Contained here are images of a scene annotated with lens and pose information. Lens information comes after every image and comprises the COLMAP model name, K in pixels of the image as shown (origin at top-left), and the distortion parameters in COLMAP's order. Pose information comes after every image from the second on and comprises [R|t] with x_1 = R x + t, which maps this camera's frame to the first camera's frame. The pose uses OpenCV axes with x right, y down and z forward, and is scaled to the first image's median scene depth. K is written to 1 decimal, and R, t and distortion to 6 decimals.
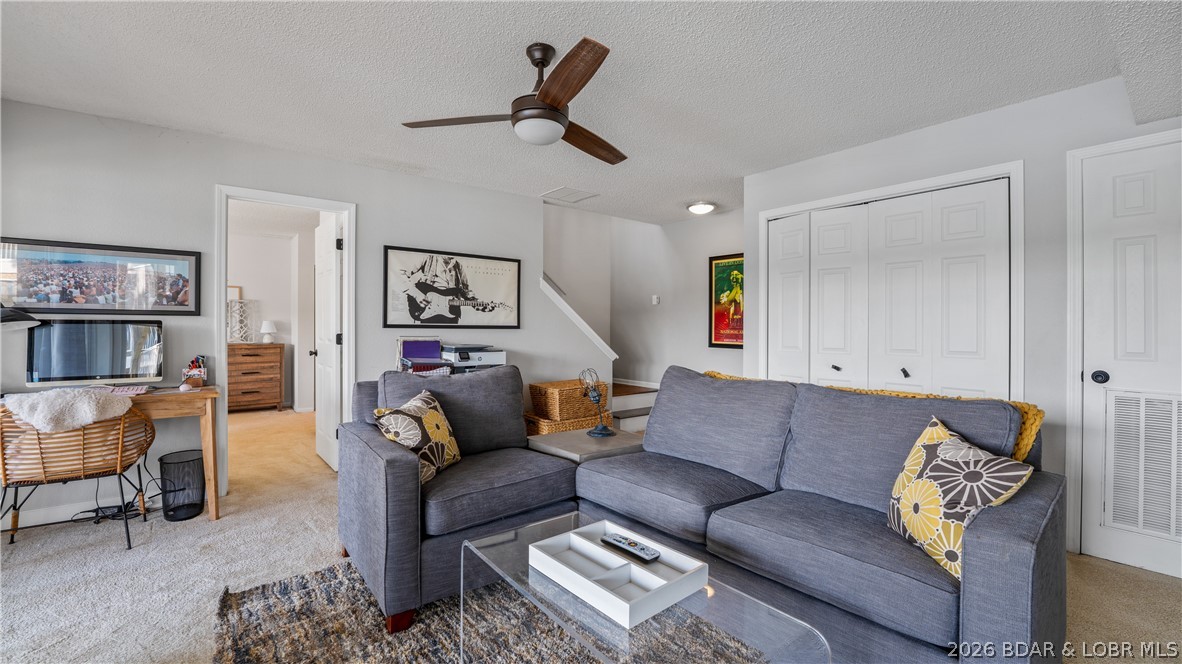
lens RADIAL K [[482.0, 0, 583.6], [0, 482.0, 328.2], [0, 0, 1]] dist [-0.008998, 0.000042]
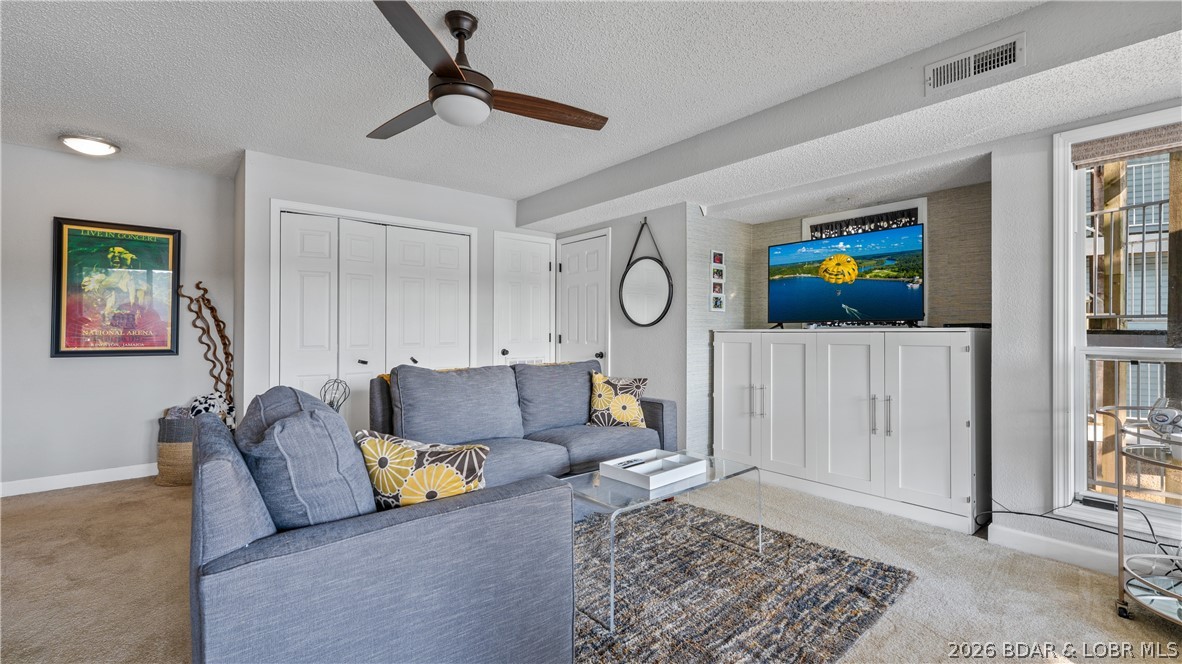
lens RADIAL K [[482.0, 0, 589.8], [0, 482.0, 329.2], [0, 0, 1]] dist [-0.008998, 0.000042]
pose [[0.006415, -0.006249, 0.999960, -0.546213], [-0.000074, 0.999980, 0.006250, -0.001968], [-0.999979, -0.000114, 0.006415, 0.405472]]
